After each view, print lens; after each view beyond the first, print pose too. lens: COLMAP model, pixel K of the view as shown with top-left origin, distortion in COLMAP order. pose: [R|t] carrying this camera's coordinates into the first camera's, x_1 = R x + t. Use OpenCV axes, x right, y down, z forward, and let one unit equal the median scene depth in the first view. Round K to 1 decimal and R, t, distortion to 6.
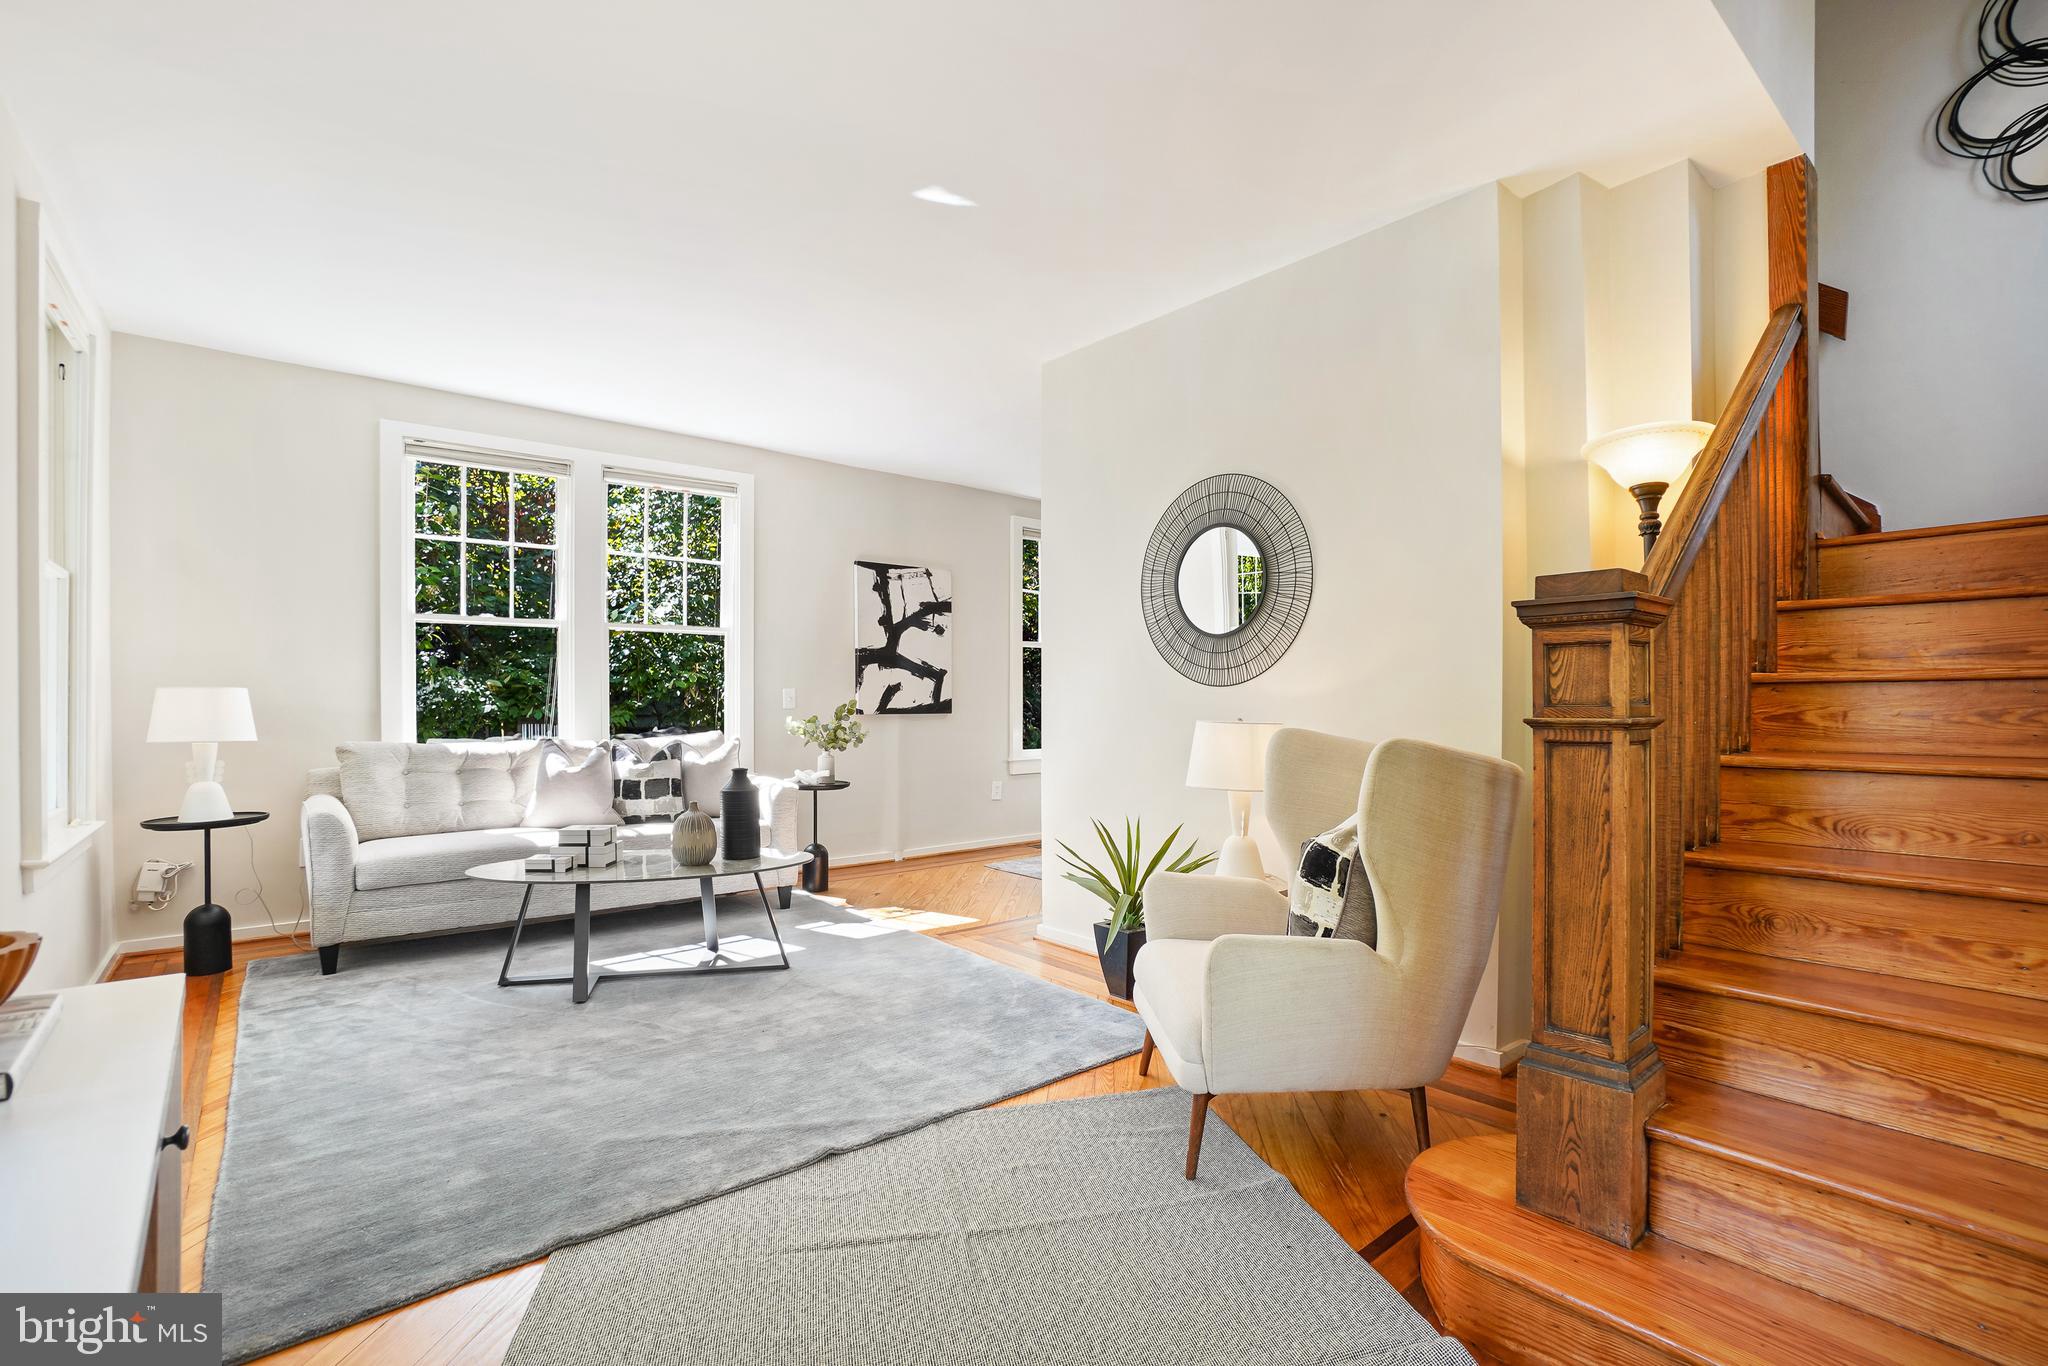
lens RADIAL K [[946.8, 0, 1024.8], [0, 946.8, 715.4], [0, 0, 1]] dist [-0.027738, 0.000397]
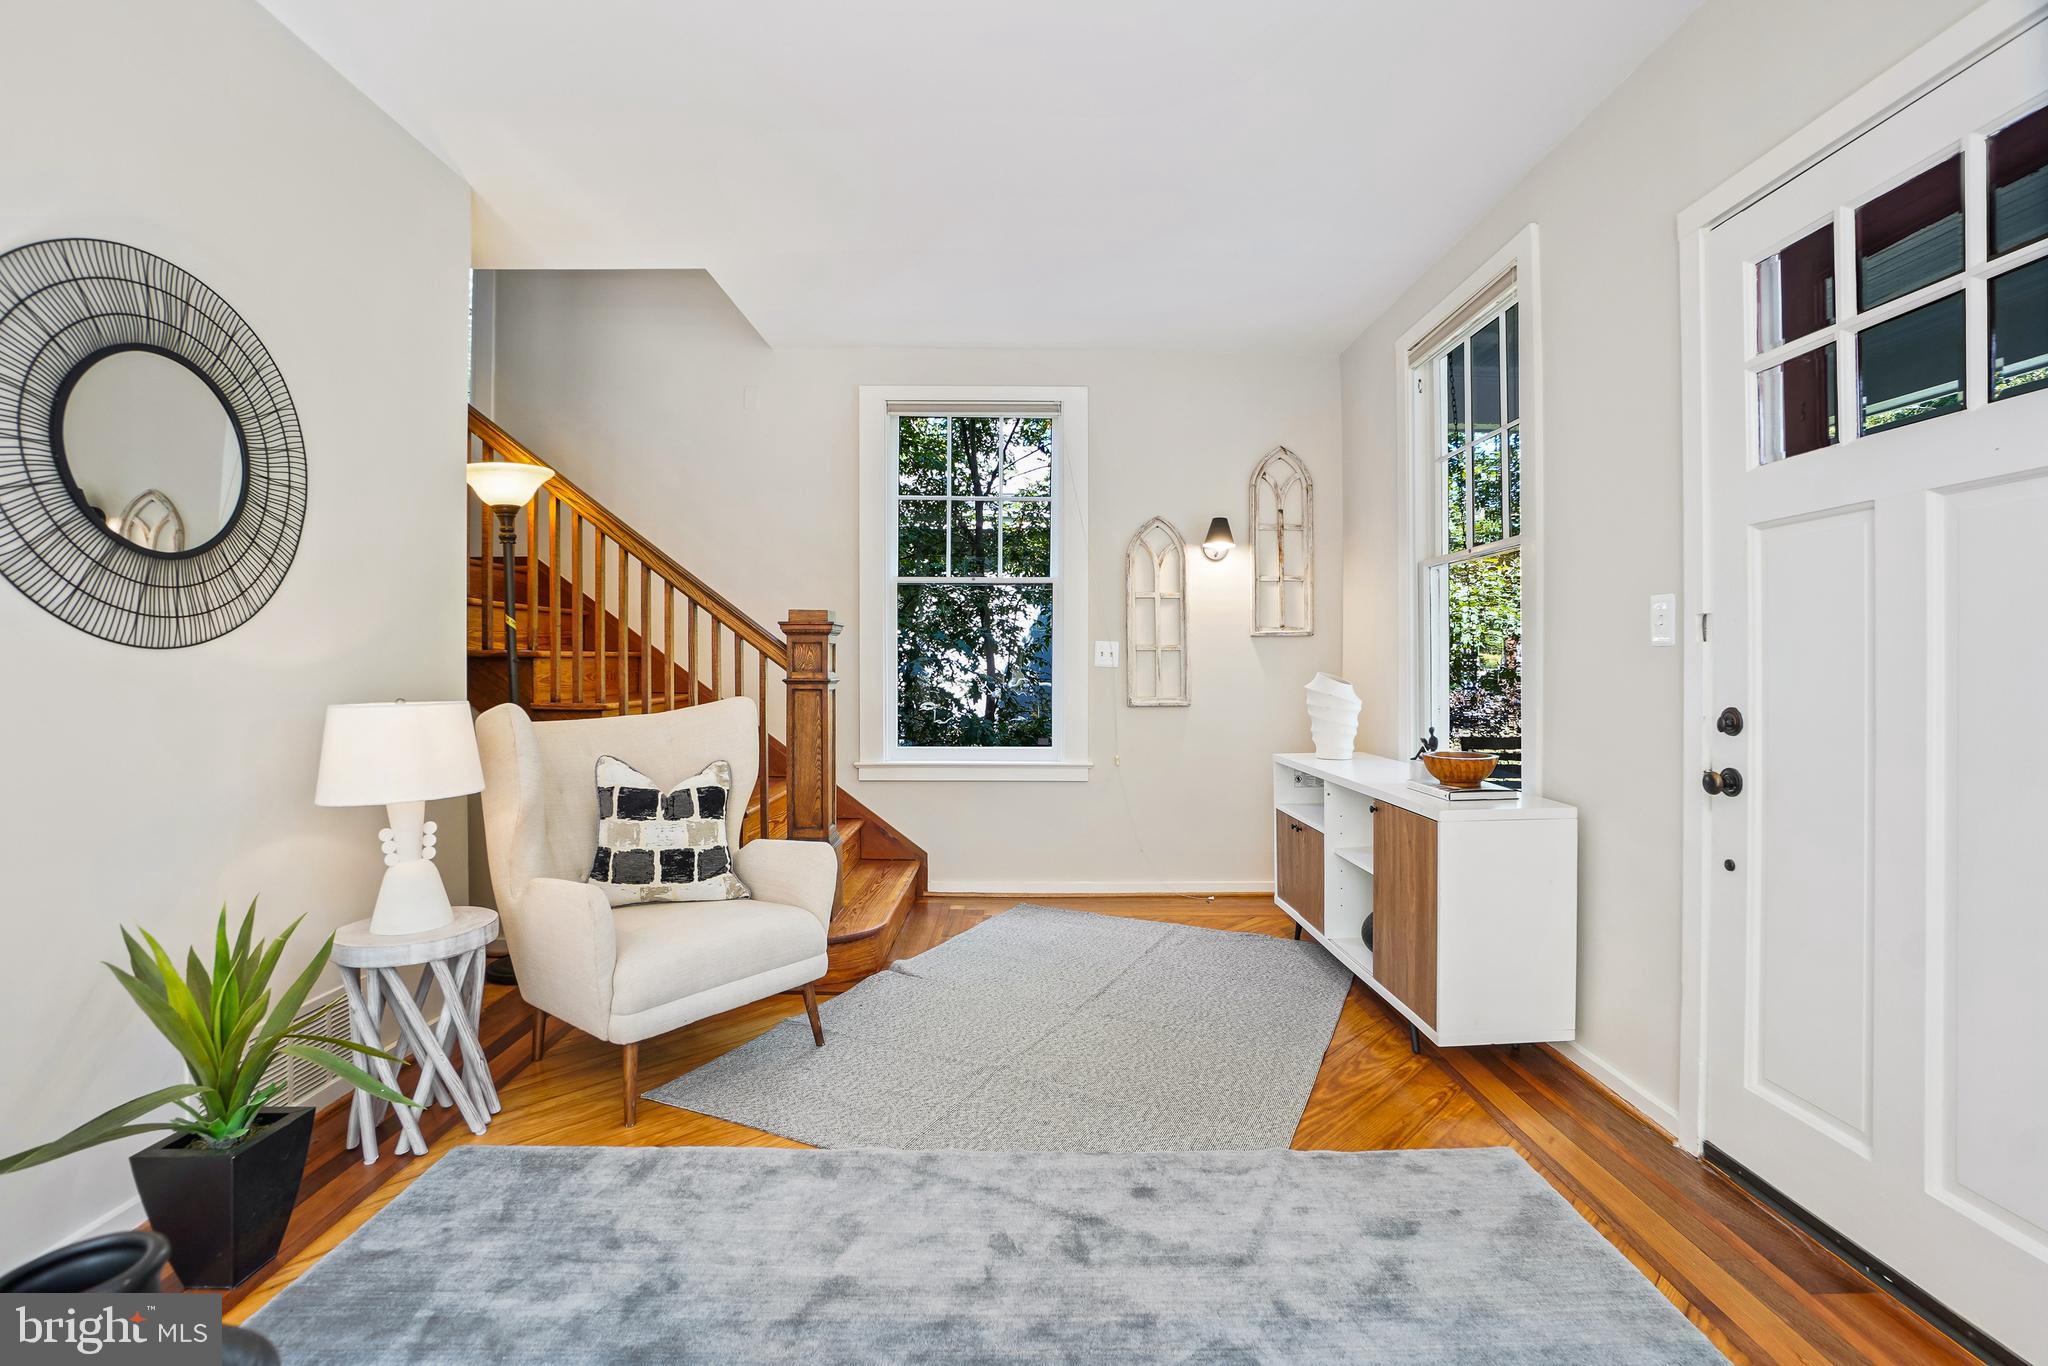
lens RADIAL K [[932.0, 0, 1044.1], [0, 932.0, 676.0], [0, 0, 1]] dist [-0.063690, 0.023337]
pose [[-0.785647, -0.010764, 0.618581, -0.368781], [0.007169, 0.999623, 0.026499, -0.018056], [-0.618633, 0.025253, -0.785274, 0.788337]]
